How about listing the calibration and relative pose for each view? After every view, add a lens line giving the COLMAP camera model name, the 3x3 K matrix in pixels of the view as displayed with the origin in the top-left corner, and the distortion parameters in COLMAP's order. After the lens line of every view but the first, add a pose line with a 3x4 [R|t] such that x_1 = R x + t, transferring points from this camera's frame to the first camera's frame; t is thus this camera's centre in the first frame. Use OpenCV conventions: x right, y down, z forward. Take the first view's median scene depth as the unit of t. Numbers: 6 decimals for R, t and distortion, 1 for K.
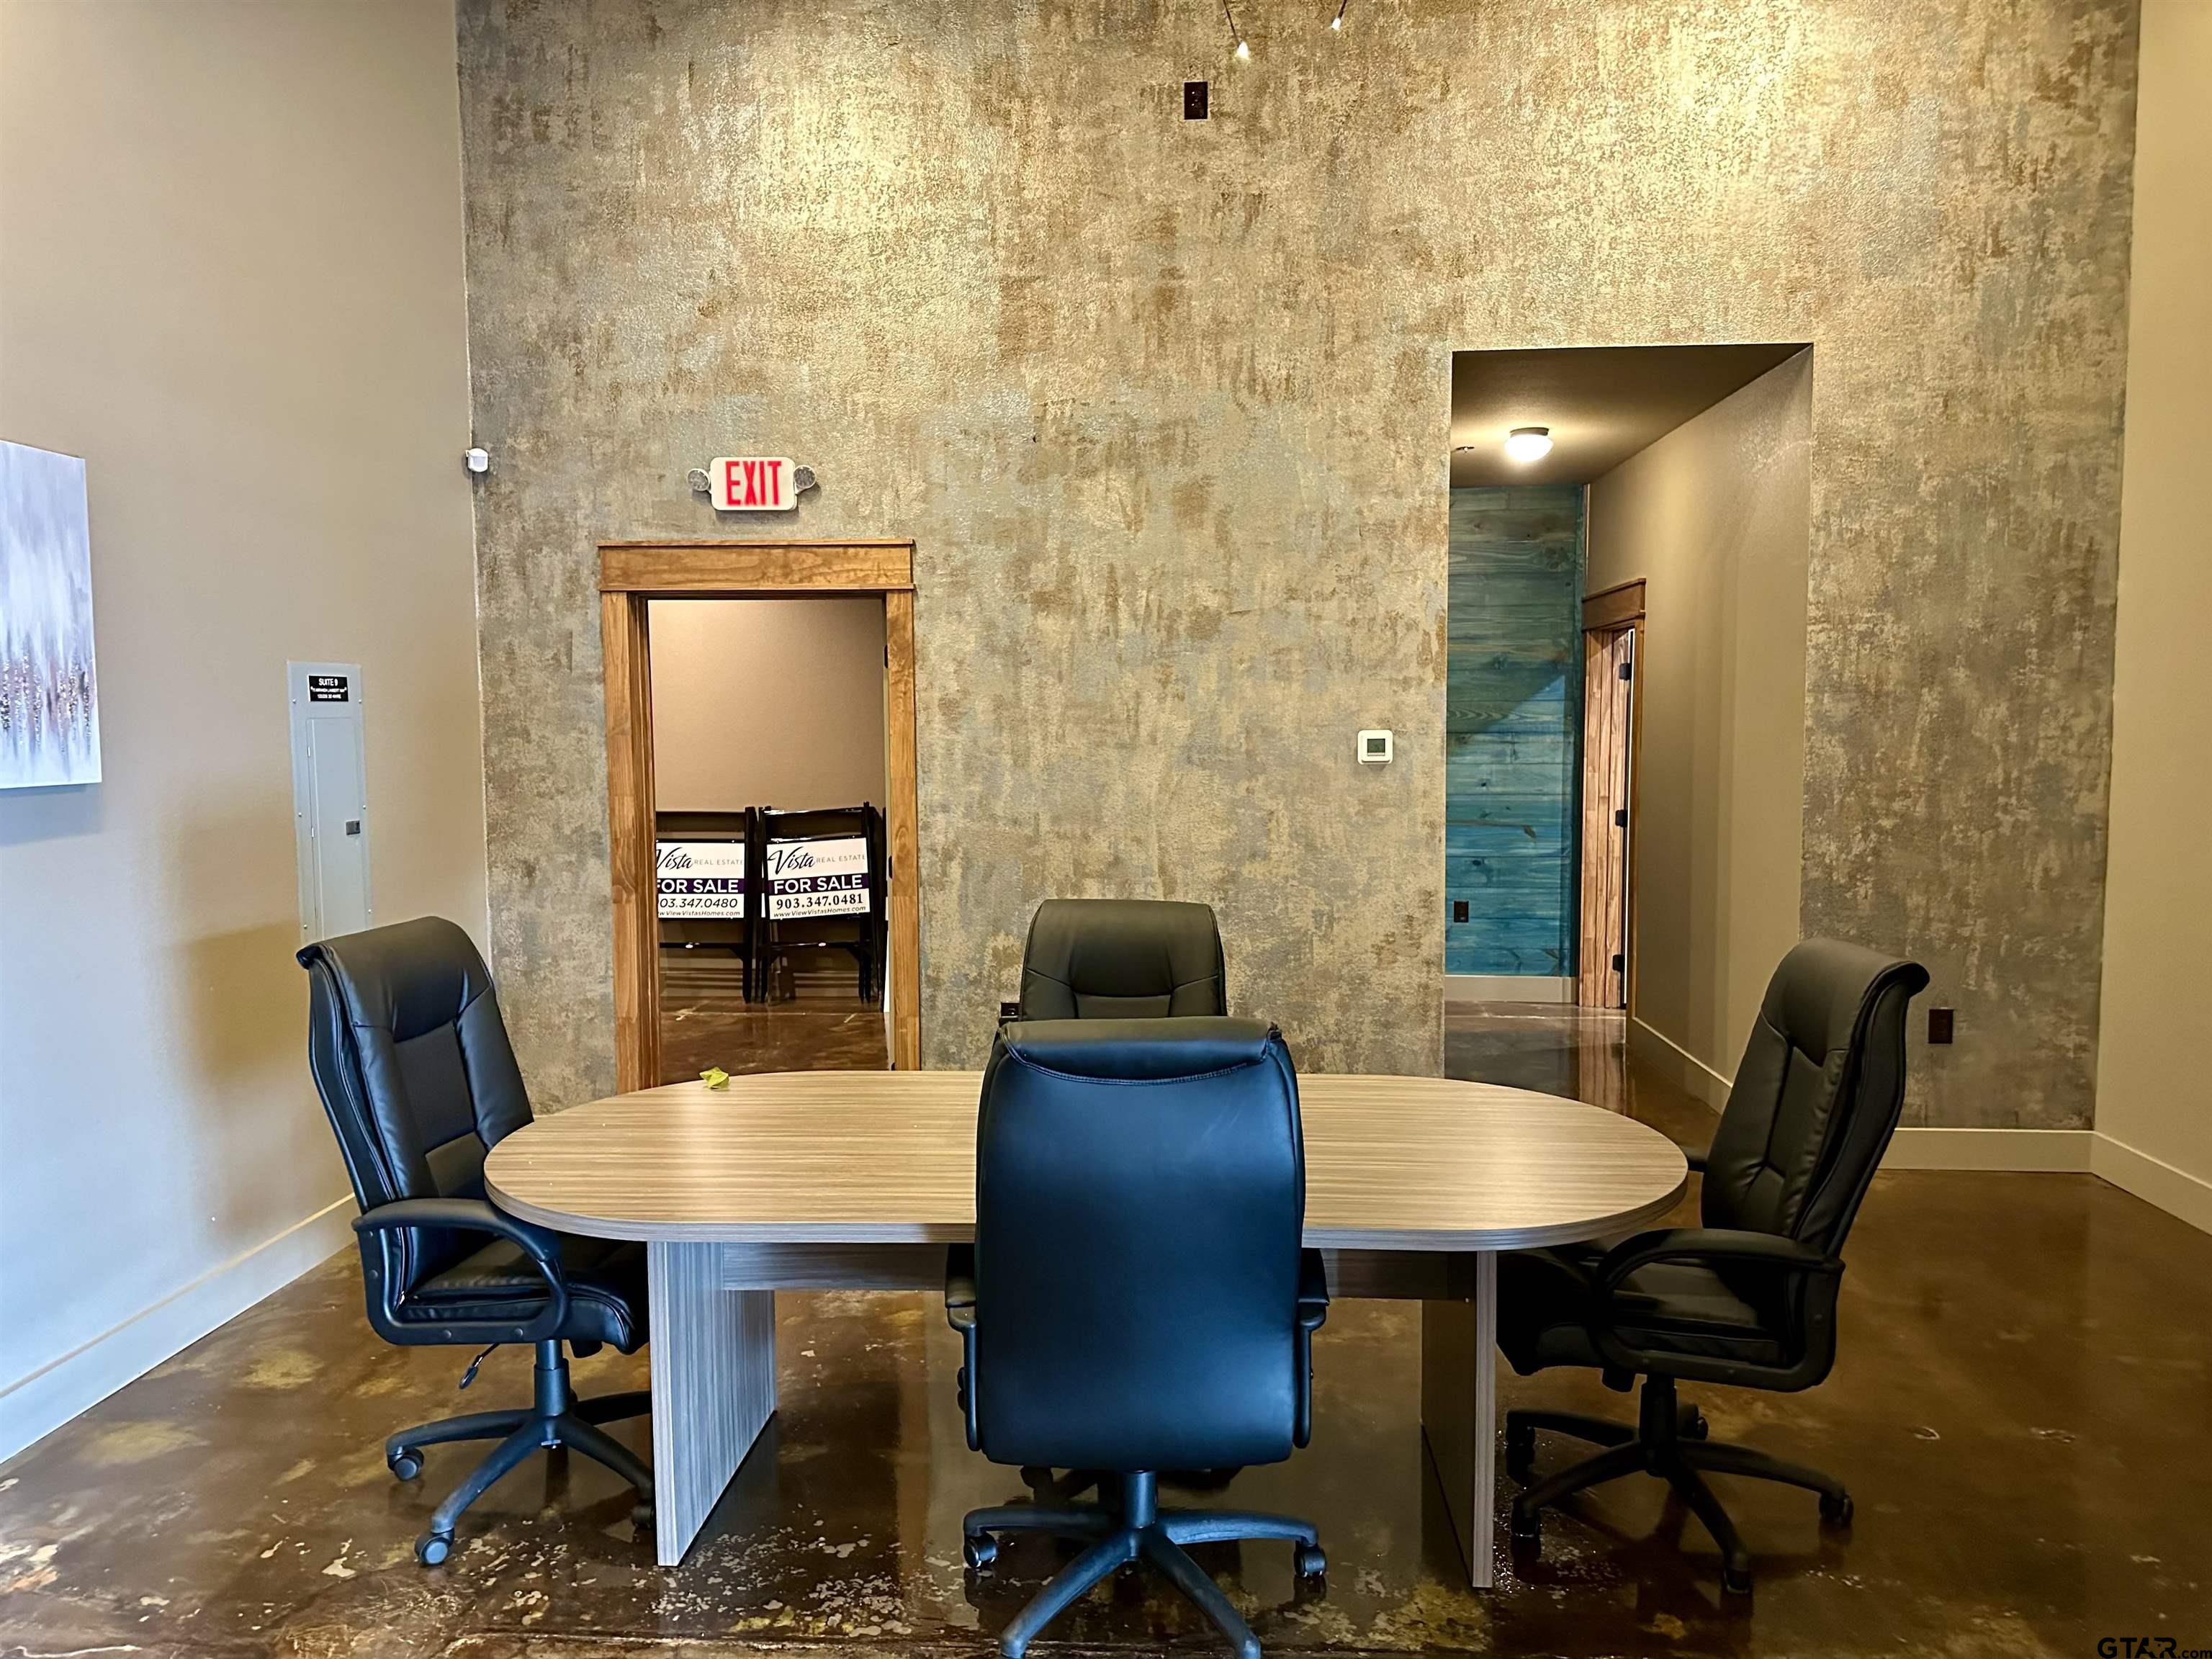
lens RADIAL K [[1588.1, 0, 1125.7], [0, 1588.1, 891.8], [0, 0, 1]] dist [0.090980, -0.073855]
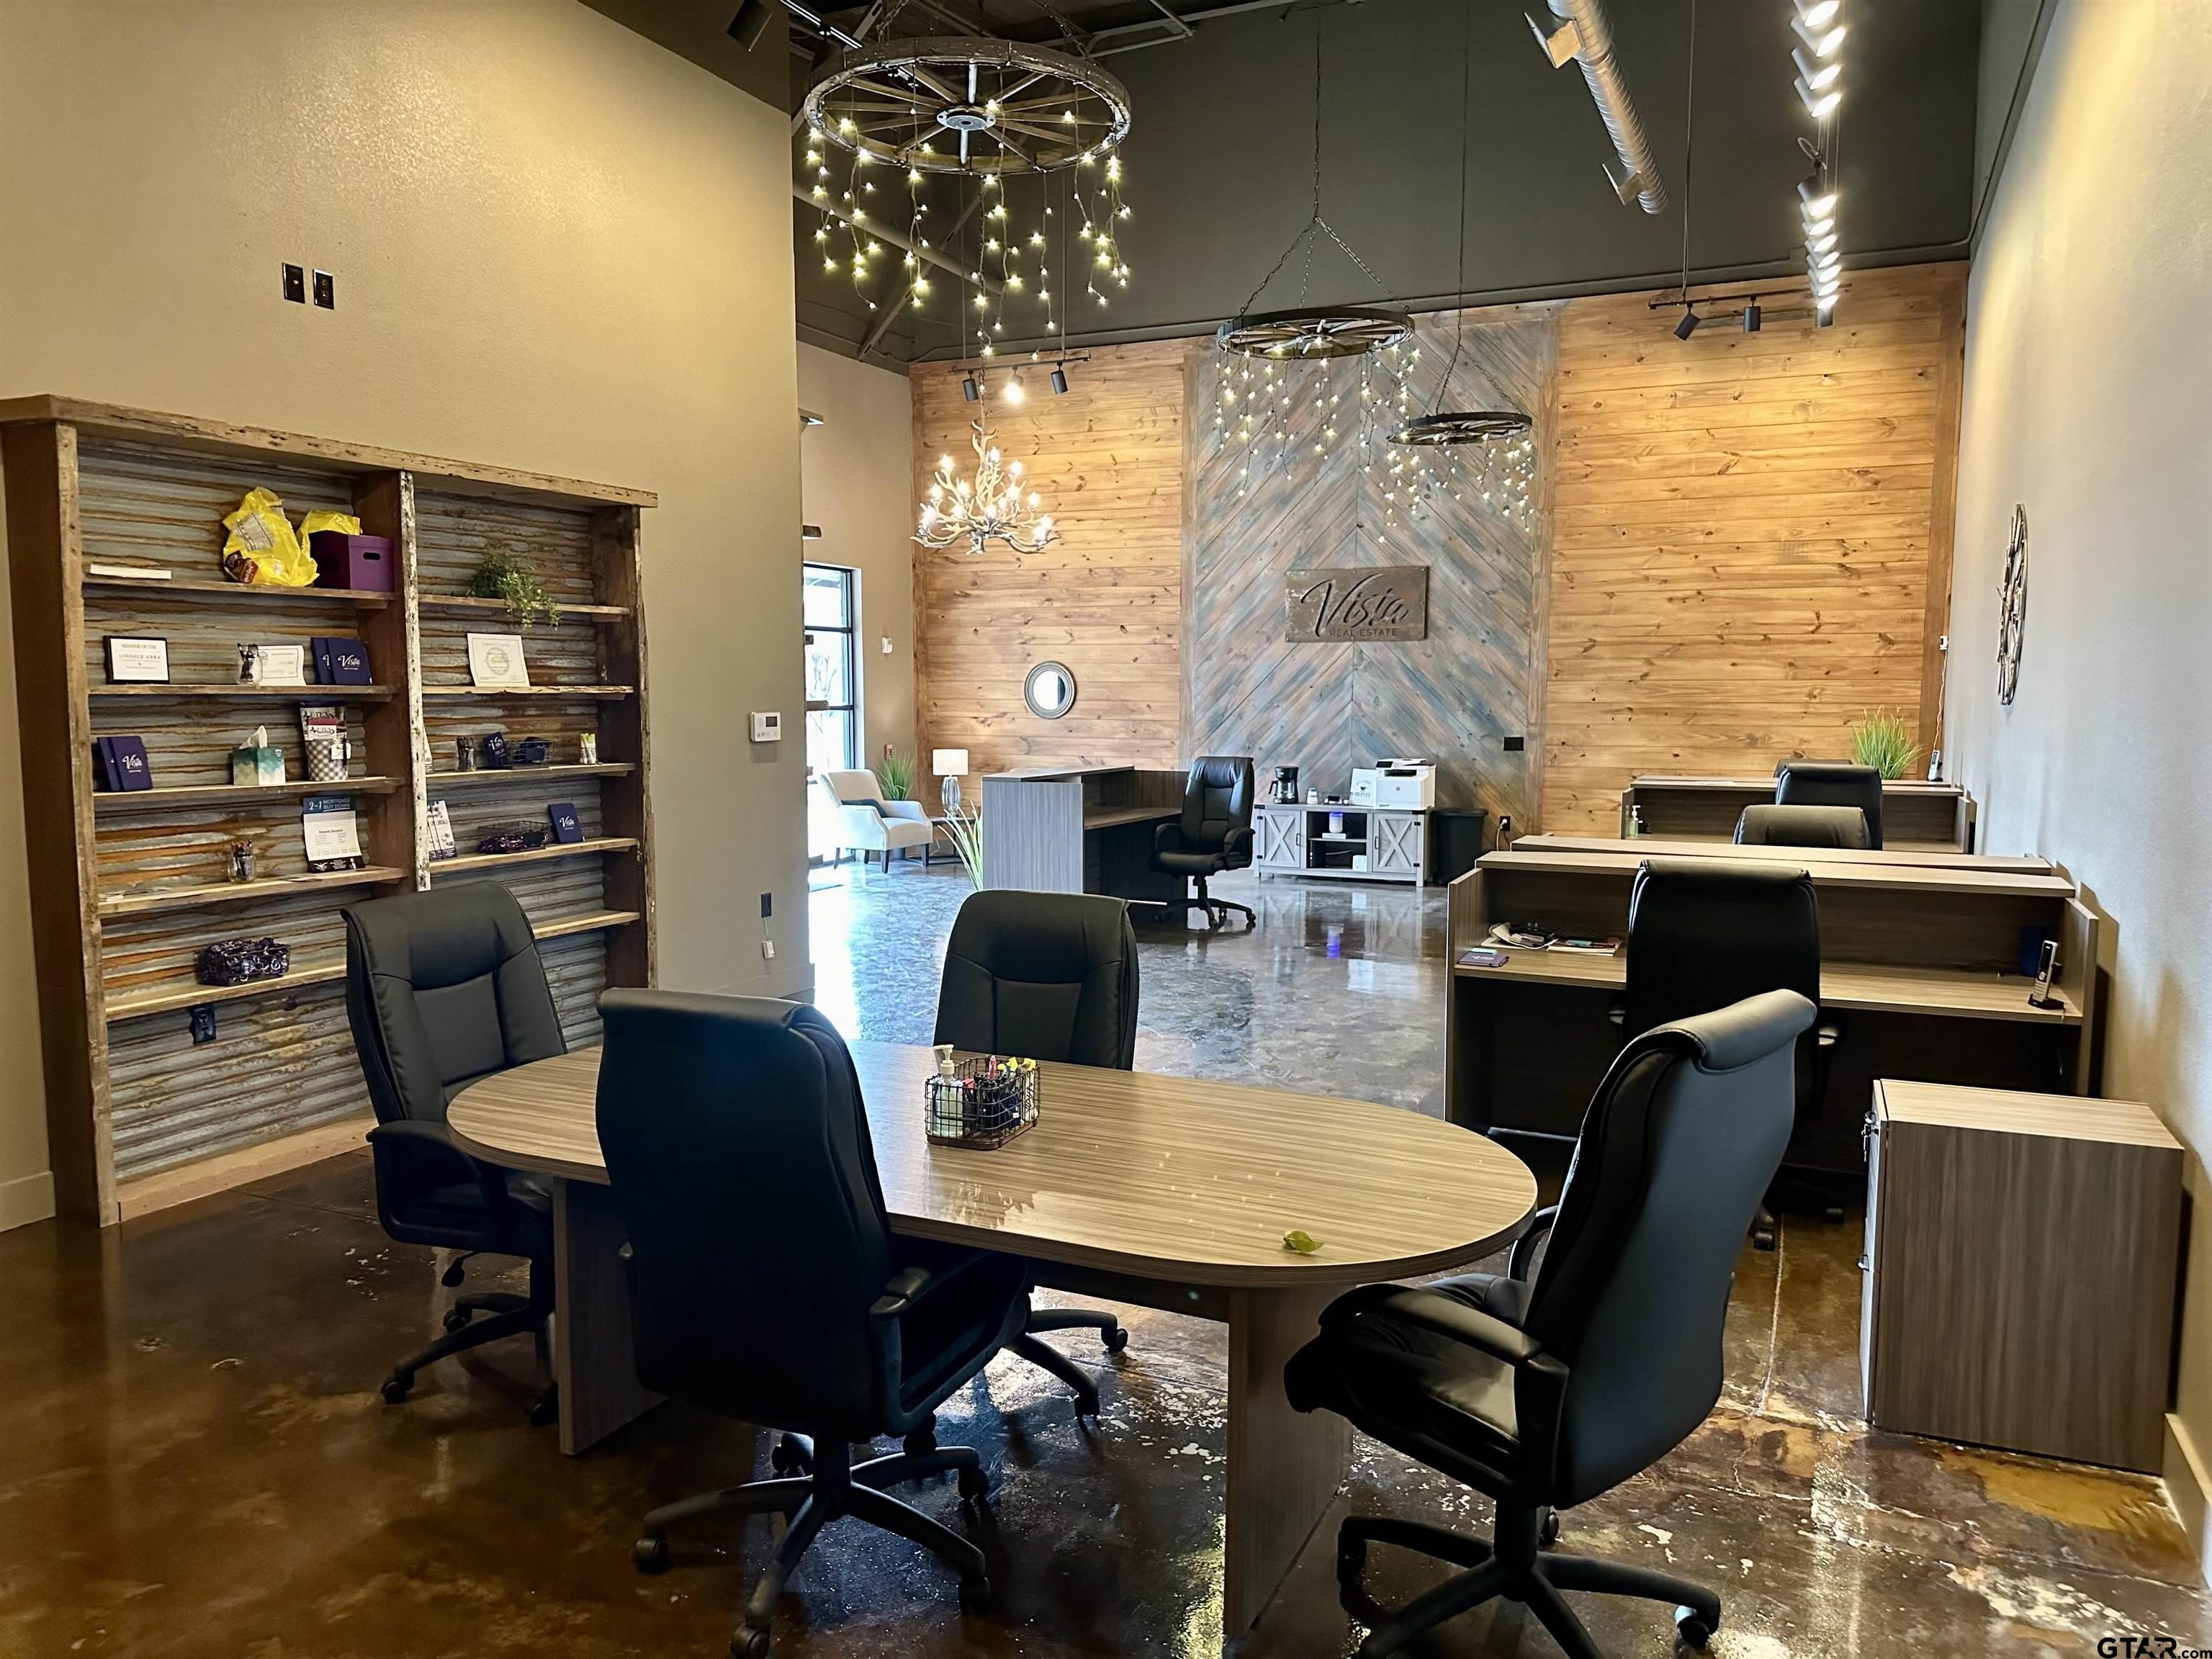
lens RADIAL K [[1588.1, 0, 1114.7], [0, 1588.1, 821.3], [0, 0, 1]] dist [0.090980, -0.073855]
pose [[-0.932473, -0.026071, 0.360298, -0.287378], [0.042357, 0.982621, 0.180726, -0.125423], [-0.358748, 0.183783, -0.915163, 1.092500]]
